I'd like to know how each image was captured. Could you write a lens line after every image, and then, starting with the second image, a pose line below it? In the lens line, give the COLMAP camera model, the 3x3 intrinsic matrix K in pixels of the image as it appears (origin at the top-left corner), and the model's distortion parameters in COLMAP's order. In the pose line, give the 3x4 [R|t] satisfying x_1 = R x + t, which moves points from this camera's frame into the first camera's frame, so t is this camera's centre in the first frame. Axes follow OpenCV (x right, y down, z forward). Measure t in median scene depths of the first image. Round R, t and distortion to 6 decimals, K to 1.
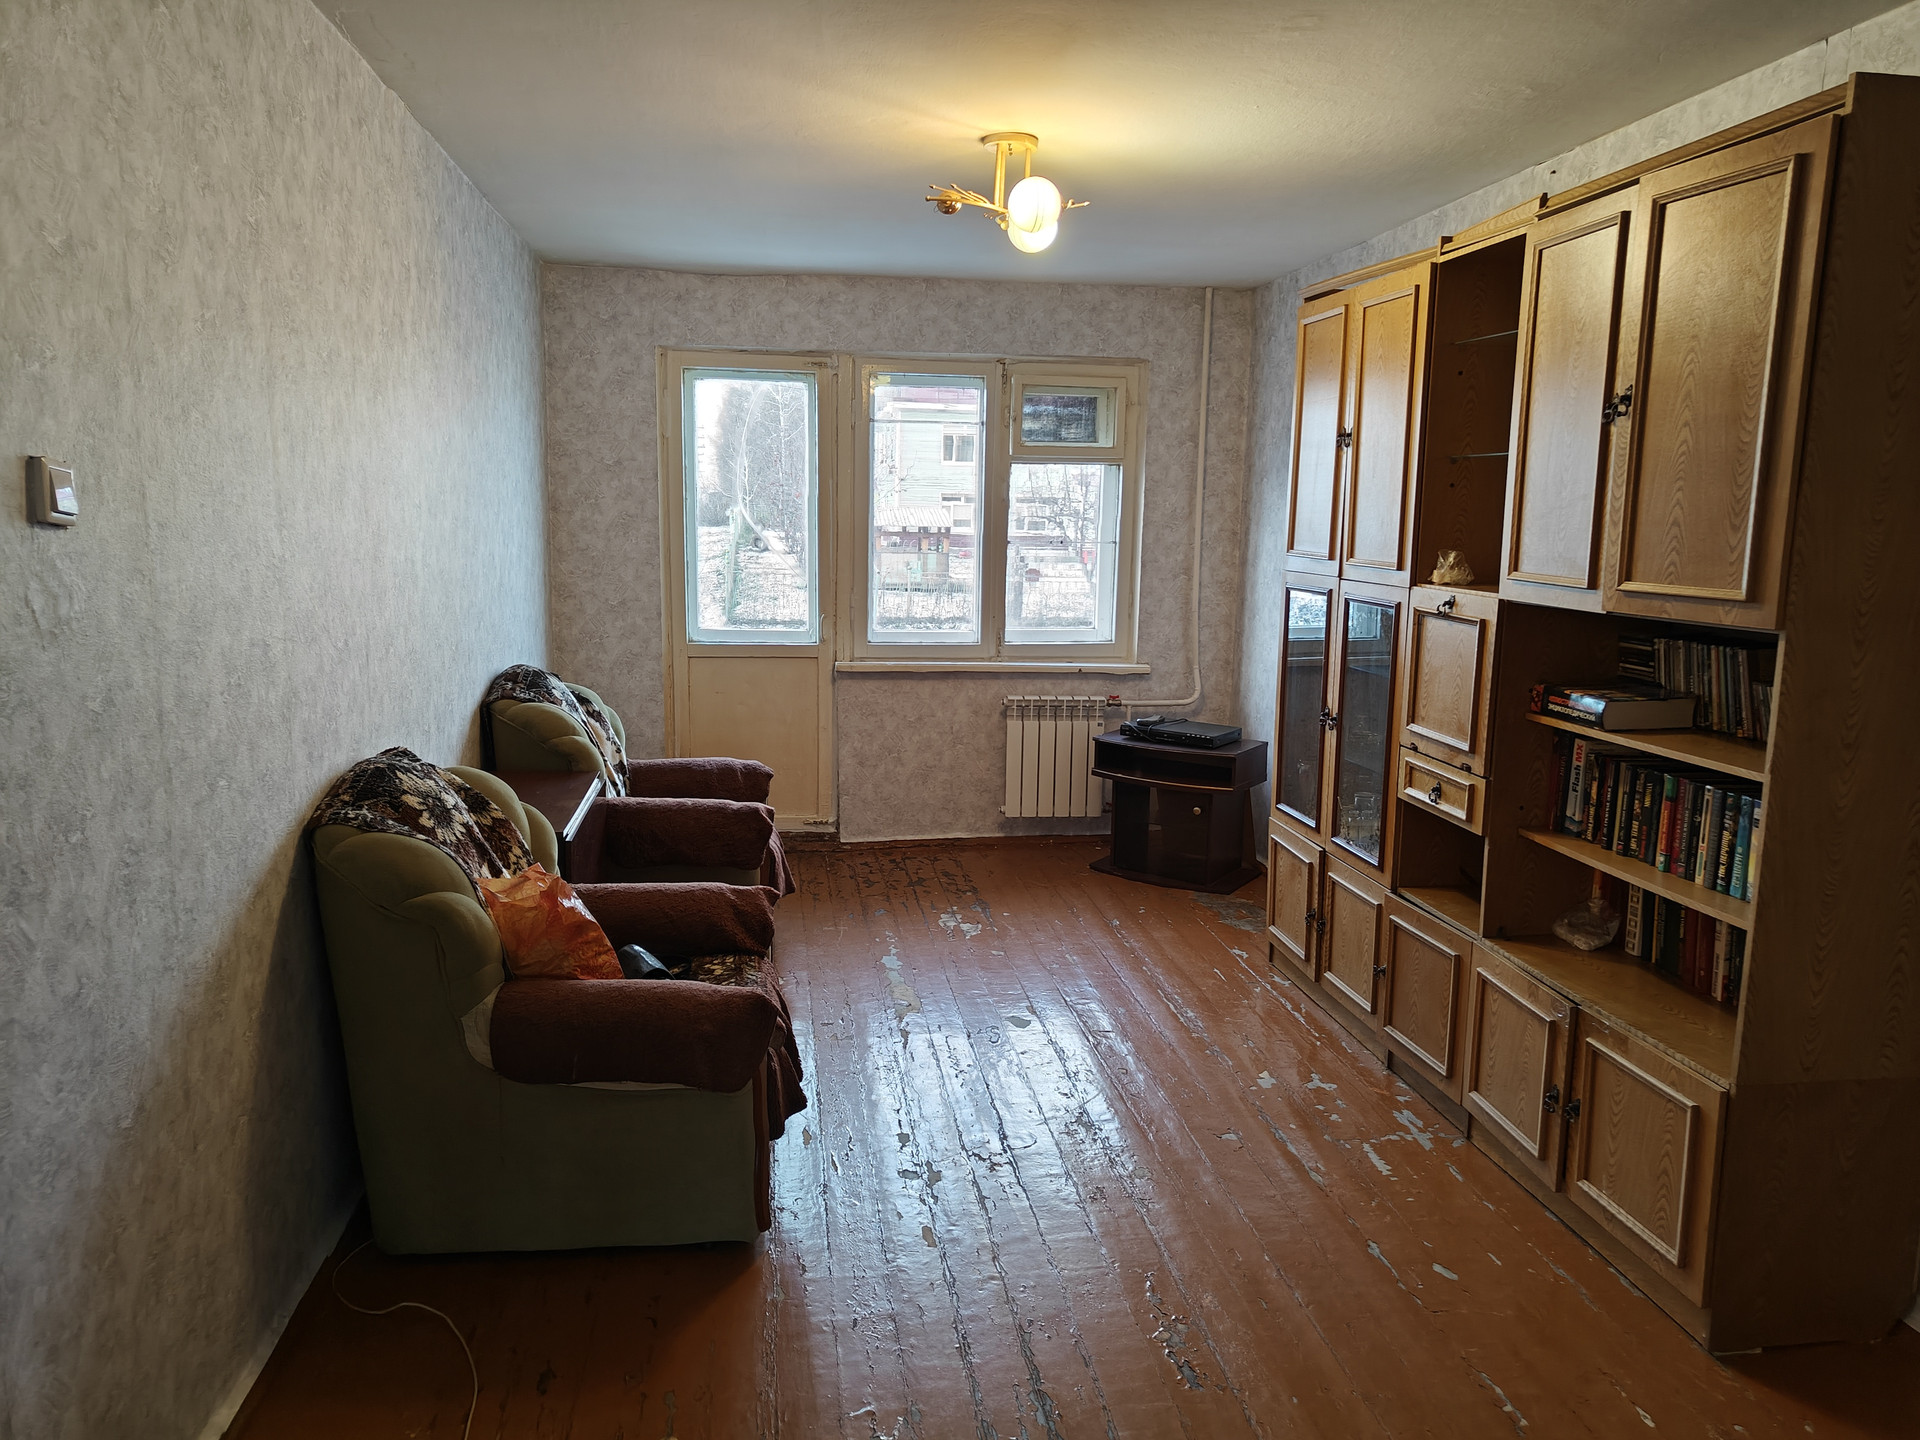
lens RADIAL K [[1333.0, 0, 956.5], [0, 1333.0, 720.3], [0, 0, 1]] dist [0.017780, -0.002067]
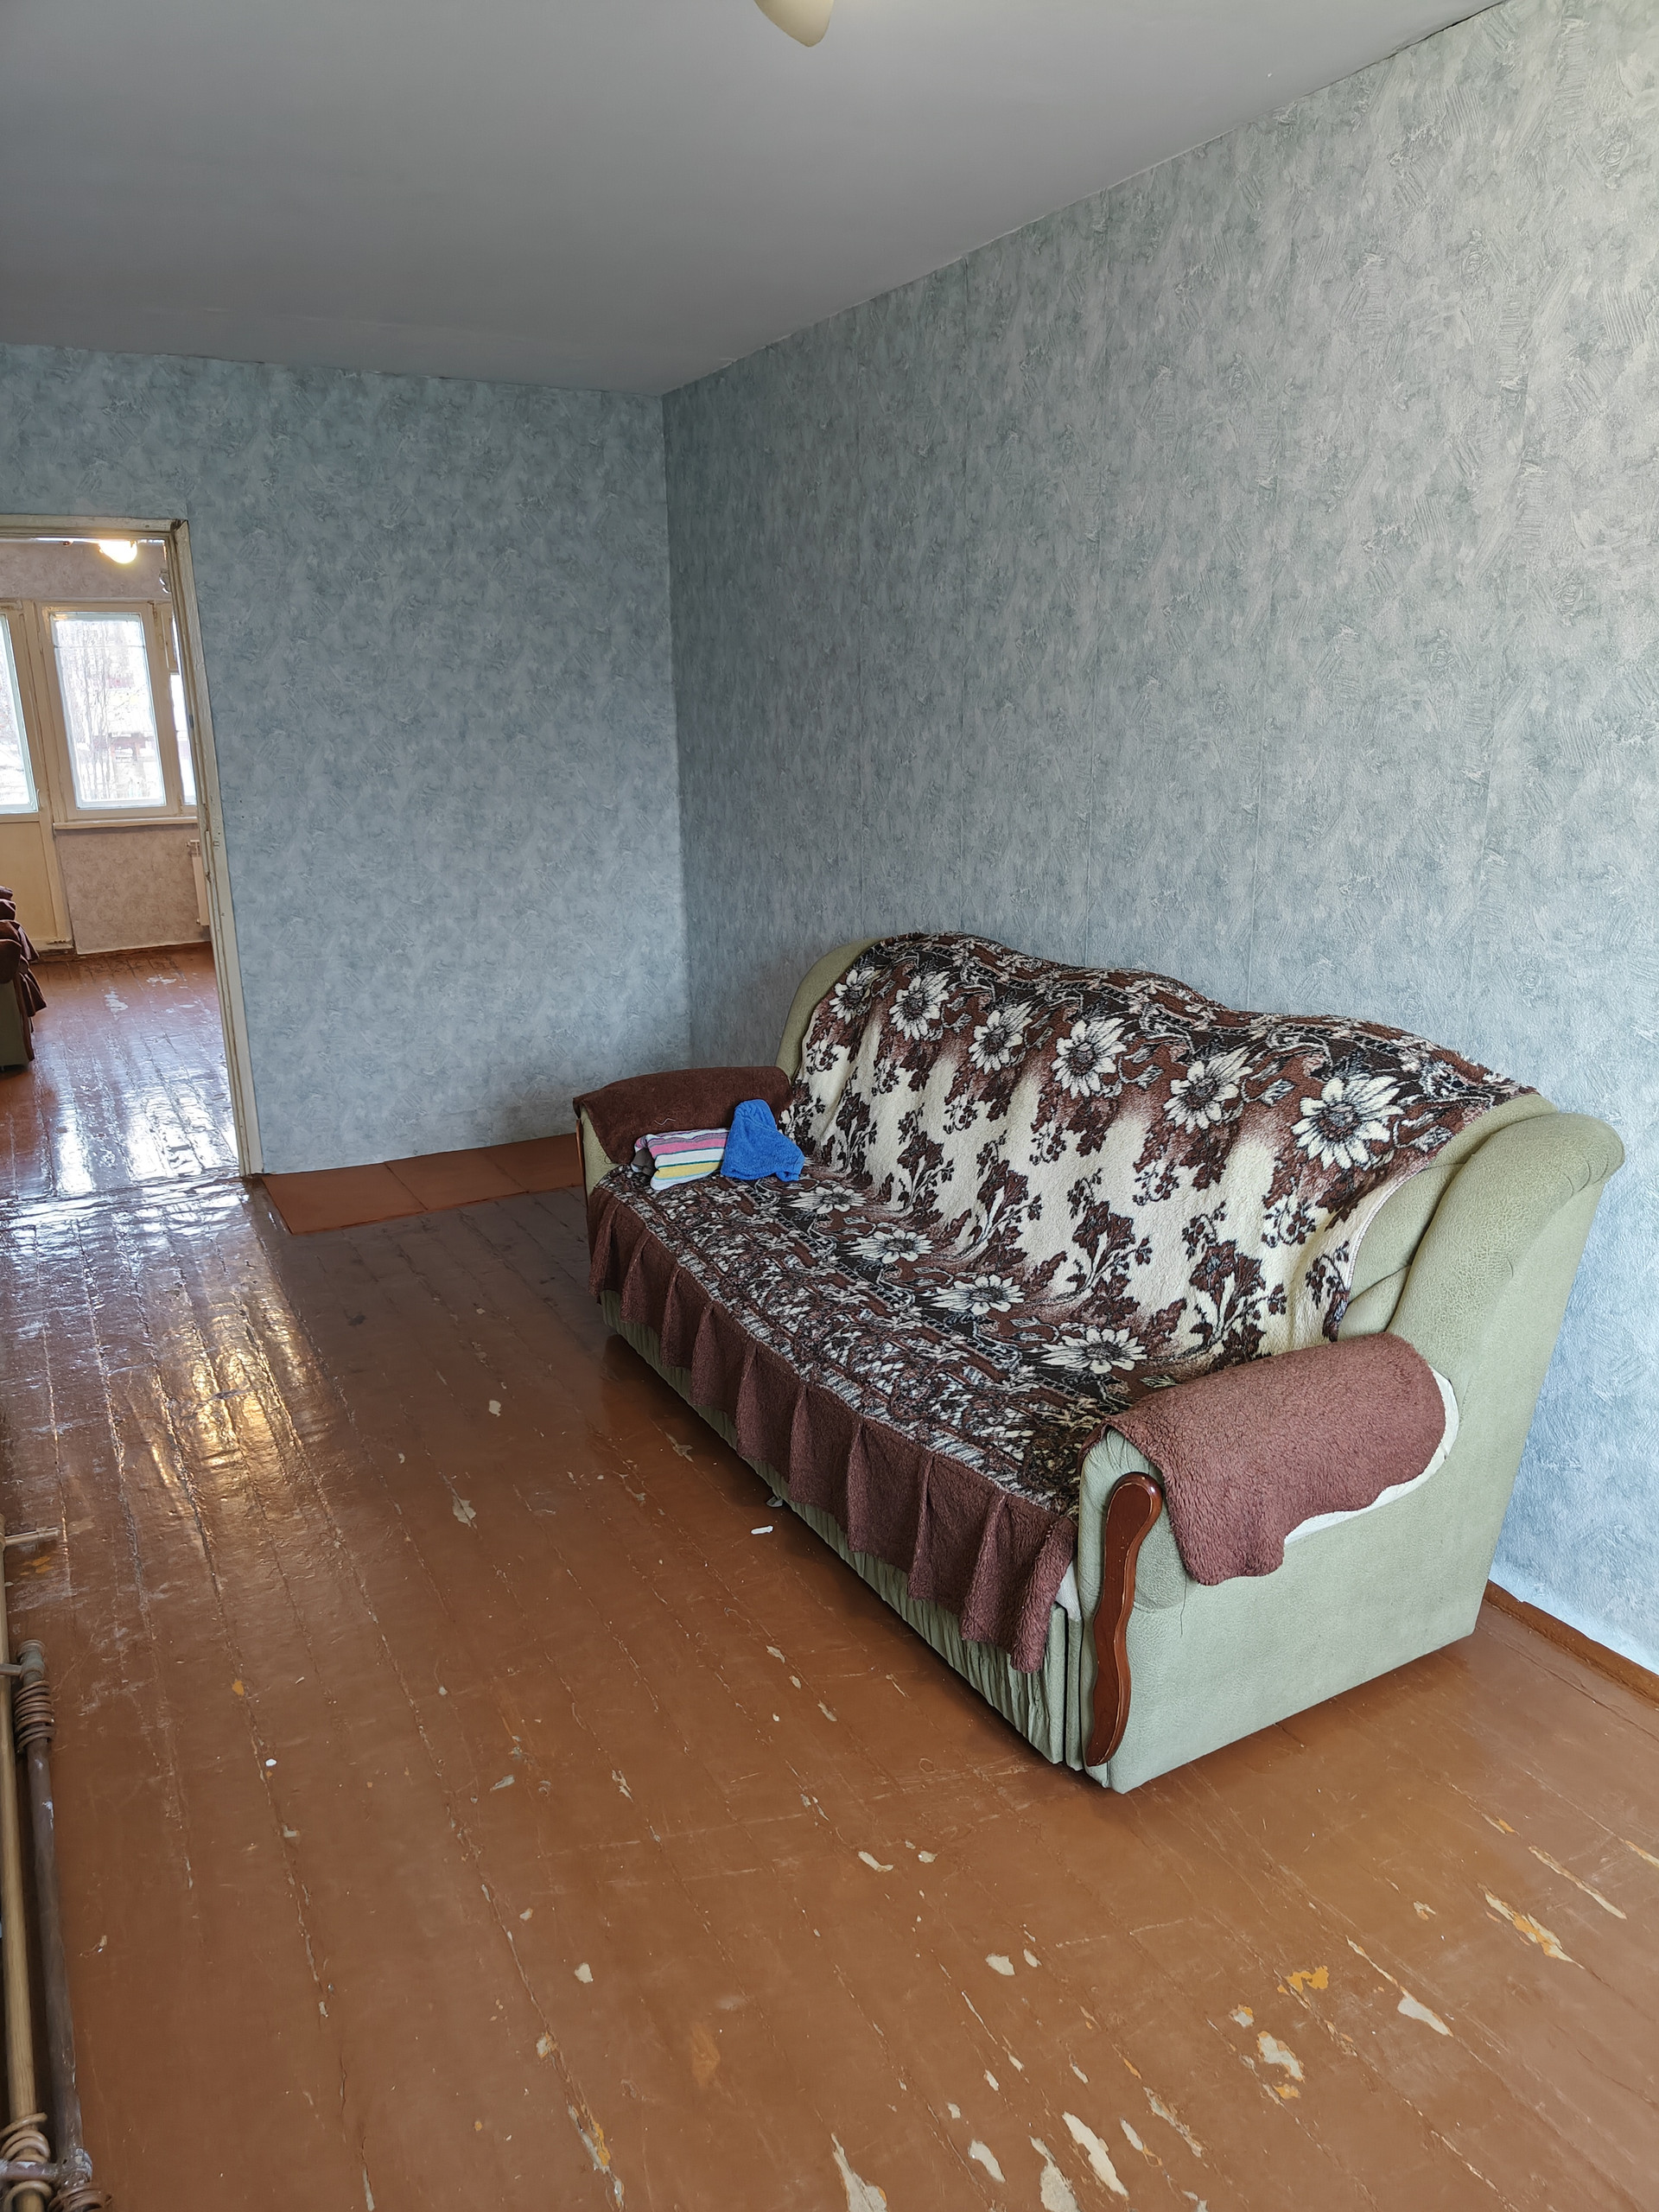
lens RADIAL K [[1535.7, 0, 838.7], [0, 1535.7, 1095.5], [0, 0, 1]] dist [0.017780, -0.002067]
pose [[0.937413, -0.121753, 0.326242, 0.116667], [0.090767, 0.989929, 0.108634, 0.135320], [-0.336183, -0.072223, 0.939023, -0.805161]]
